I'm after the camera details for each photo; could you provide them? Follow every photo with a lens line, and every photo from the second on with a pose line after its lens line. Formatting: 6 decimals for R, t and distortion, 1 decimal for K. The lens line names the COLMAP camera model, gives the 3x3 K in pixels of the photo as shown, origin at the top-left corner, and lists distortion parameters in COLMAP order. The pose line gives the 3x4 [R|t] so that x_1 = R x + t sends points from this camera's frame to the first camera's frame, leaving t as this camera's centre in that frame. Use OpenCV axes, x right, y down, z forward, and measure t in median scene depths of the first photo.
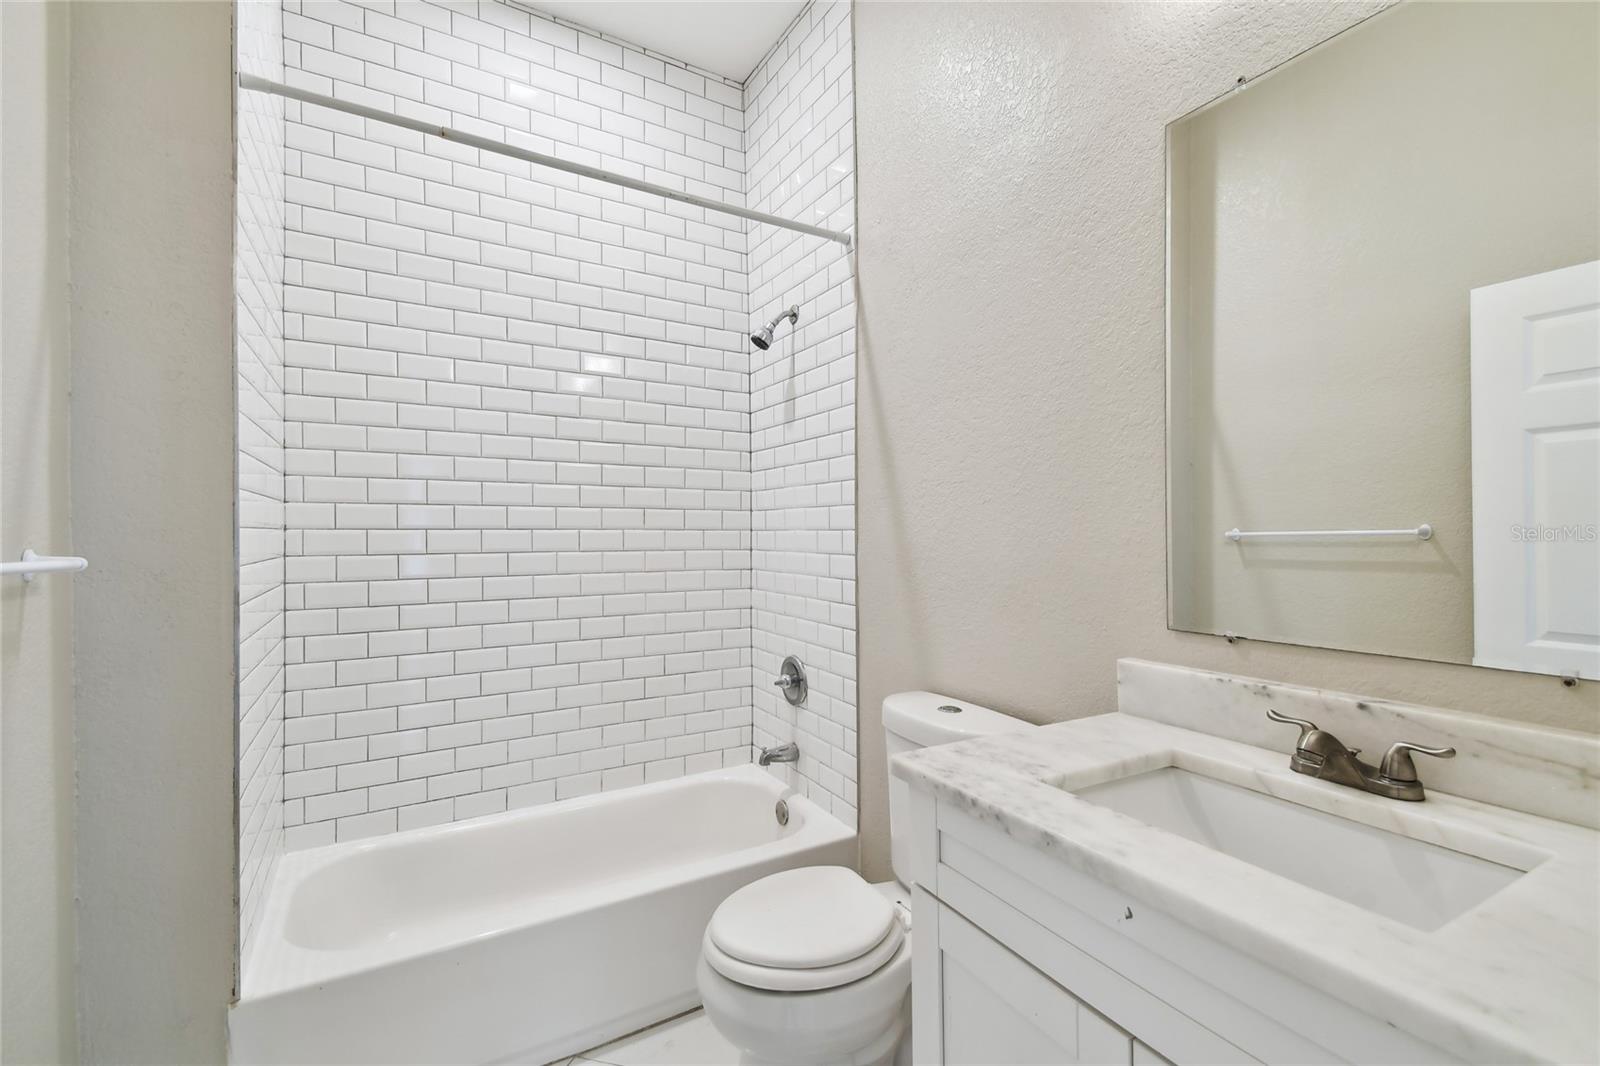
lens RADIAL K [[709.3, 0, 806.5], [0, 709.3, 529.7], [0, 0, 1]] dist [0.027336, -0.007377]
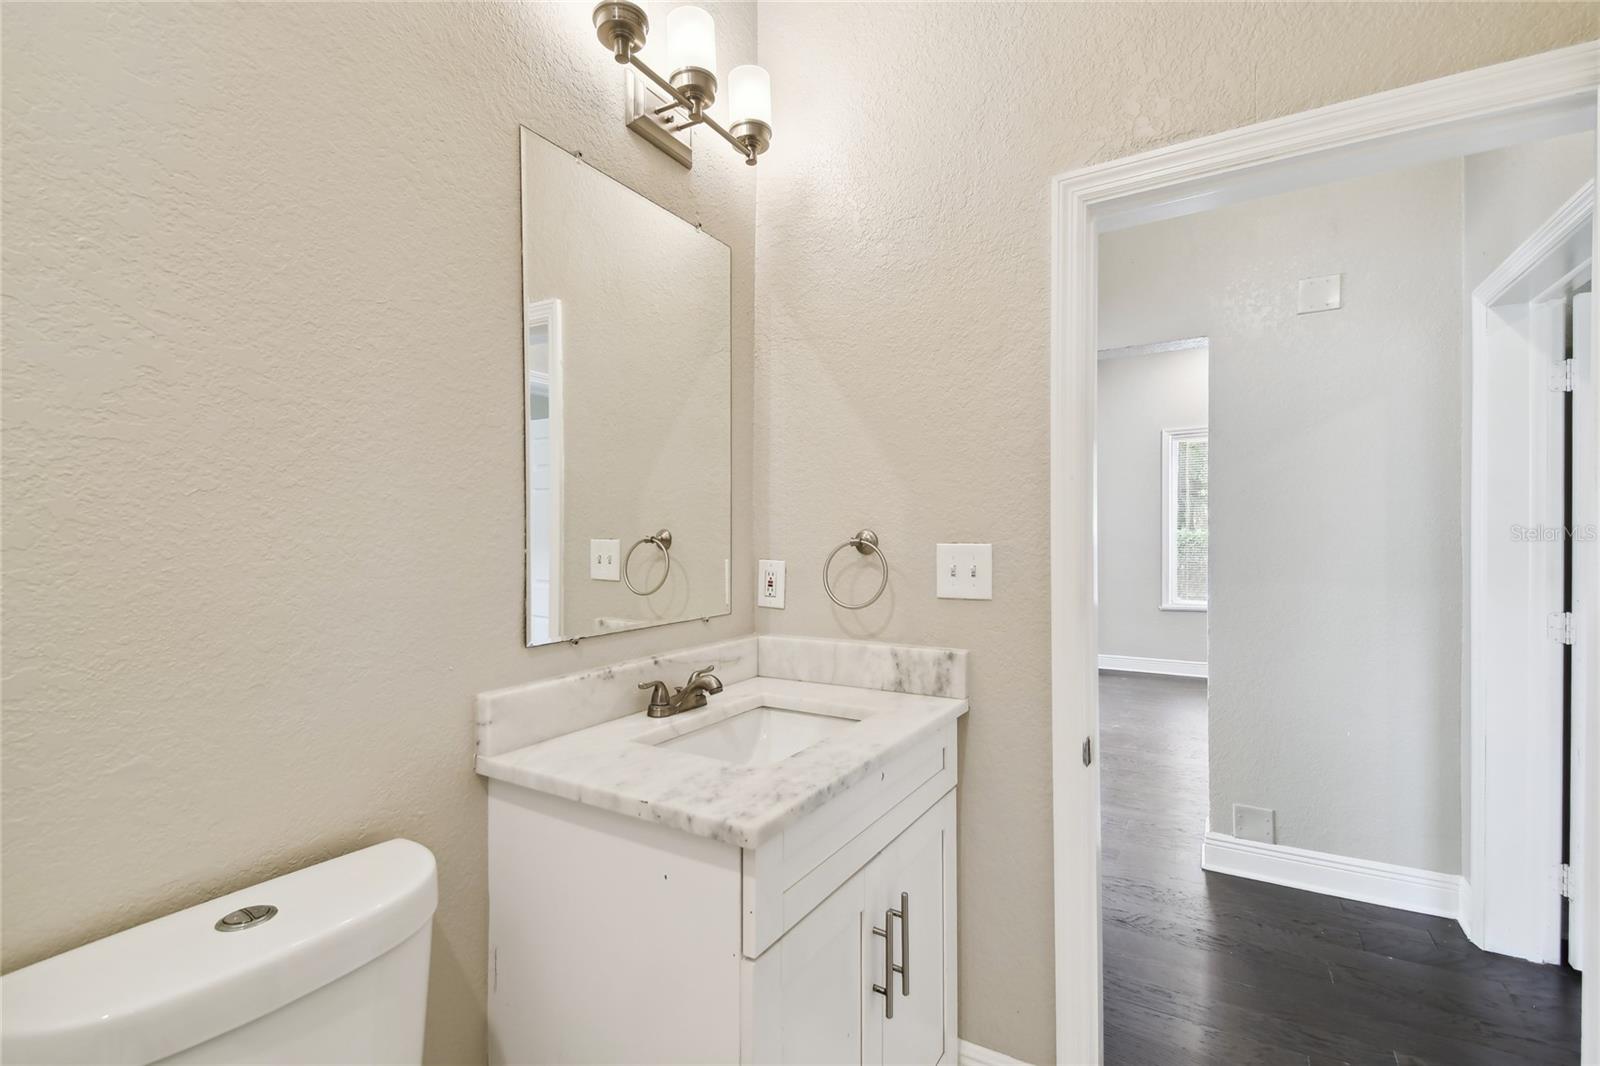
lens RADIAL K [[709.3, 0, 800.9], [0, 709.3, 540.3], [0, 0, 1]] dist [0.027336, -0.007377]
pose [[-0.484673, 0.001157, 0.874695, -0.611357], [0.004163, 0.999991, 0.000984, -0.006705], [-0.874685, 0.004119, -0.484674, 1.340004]]
